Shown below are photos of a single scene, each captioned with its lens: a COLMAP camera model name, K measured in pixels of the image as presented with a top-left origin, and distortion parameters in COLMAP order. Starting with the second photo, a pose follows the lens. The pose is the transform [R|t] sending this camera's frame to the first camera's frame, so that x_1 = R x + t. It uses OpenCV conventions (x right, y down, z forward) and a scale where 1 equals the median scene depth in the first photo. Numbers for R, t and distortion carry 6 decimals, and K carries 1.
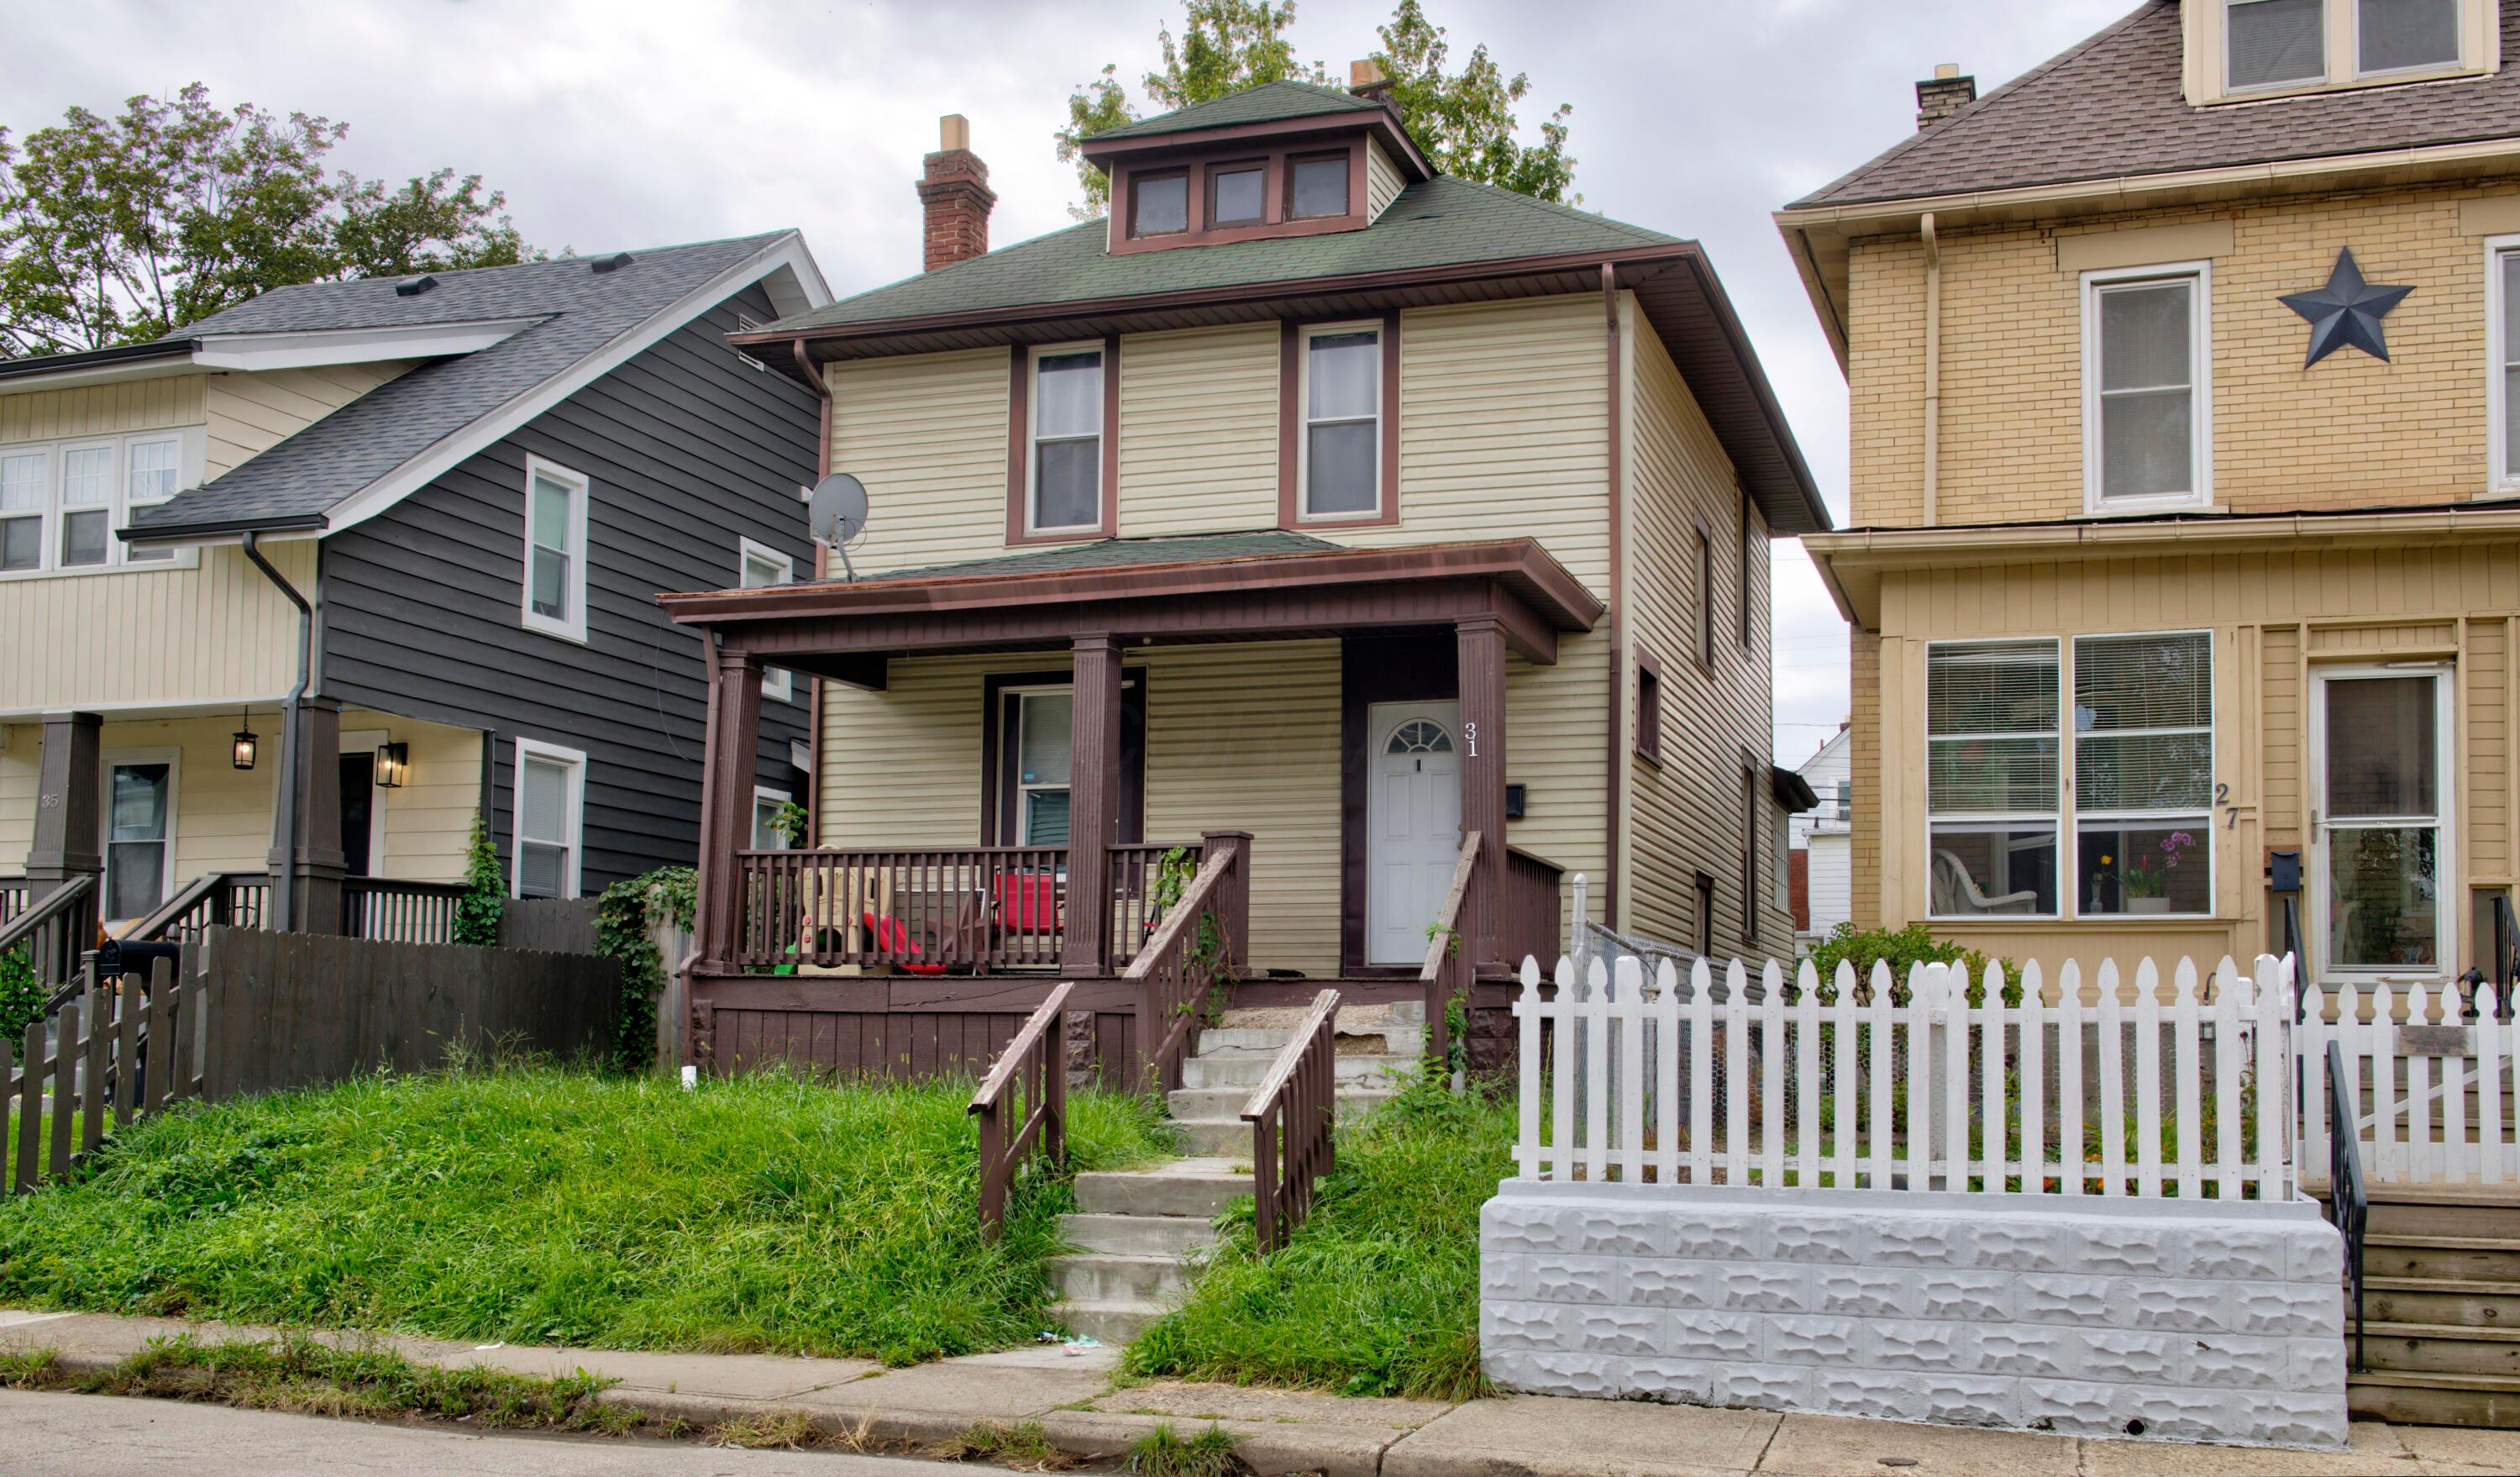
lens RADIAL K [[2330.5, 0, 1259.3], [0, 2330.5, 727.5], [0, 0, 1]] dist [0.024420, 0.000000]
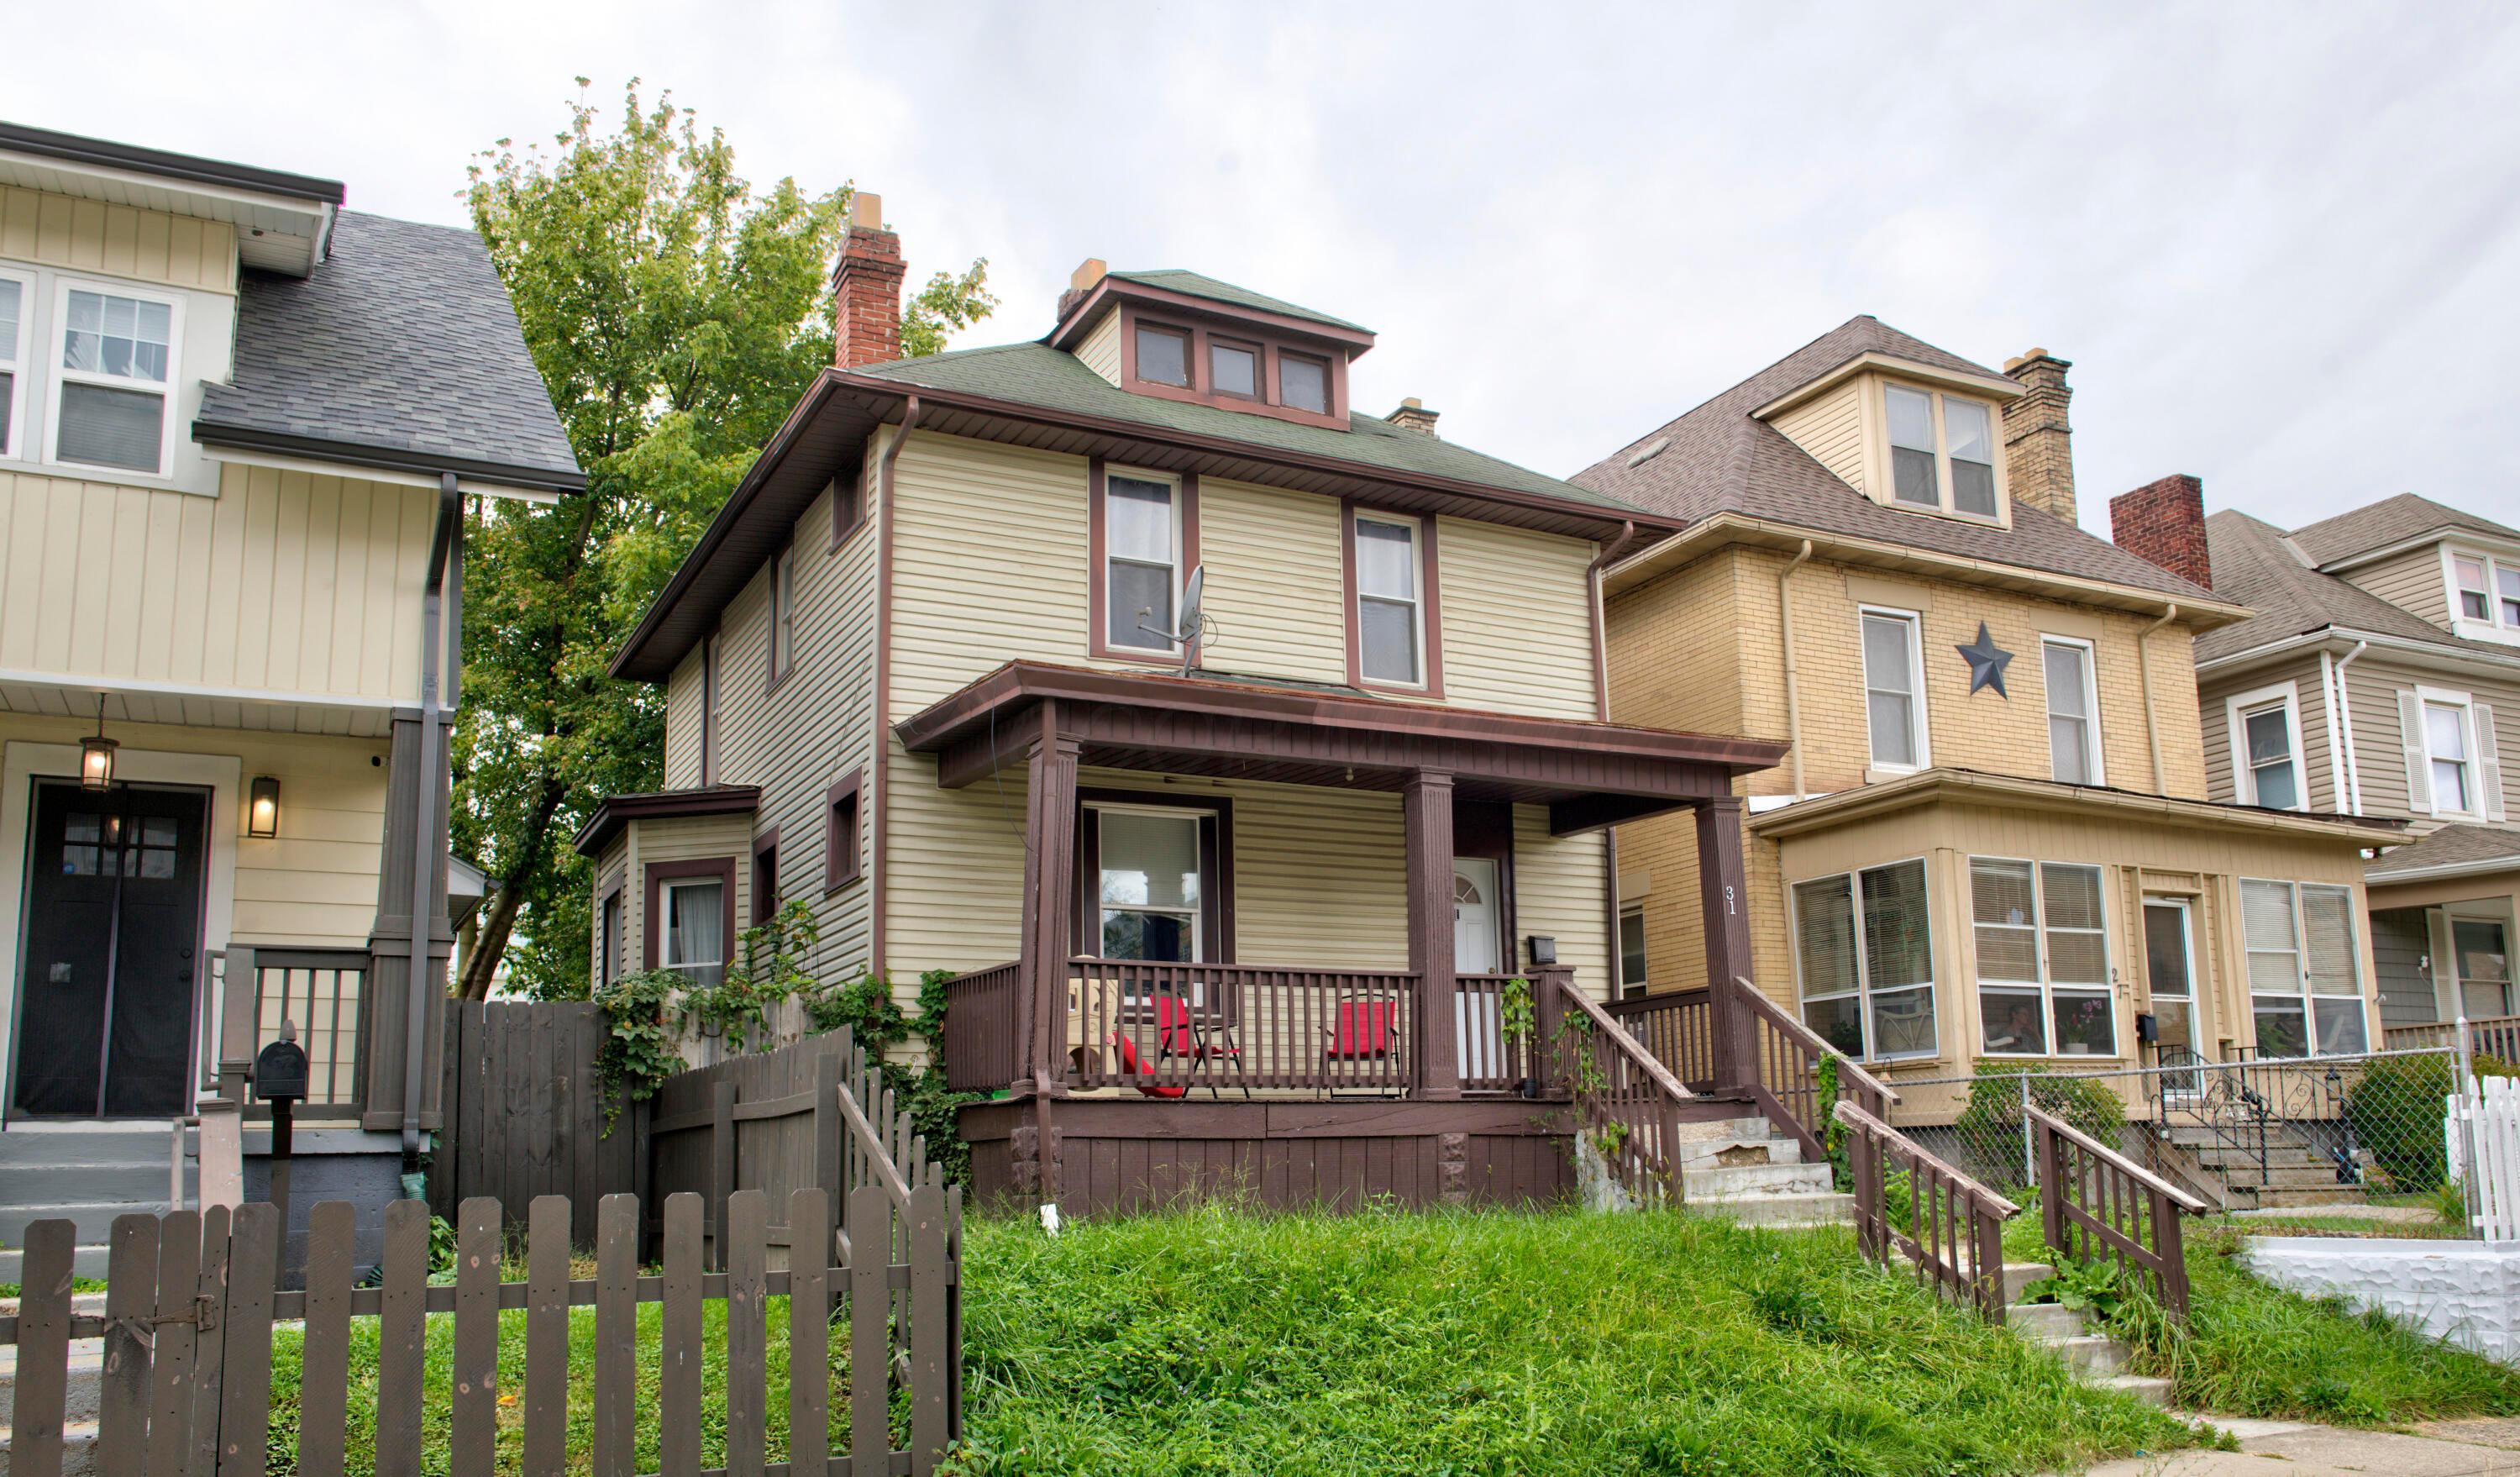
lens RADIAL K [[1947.2, 0, 1260.2], [0, 1947.2, 745.1], [0, 0, 1]] dist [-0.017520, 0.004310]
pose [[0.682338, 0.128880, 0.719586, -0.735338], [-0.074798, 0.991479, -0.106650, 0.046441], [-0.727200, 0.018948, 0.686164, 0.441242]]
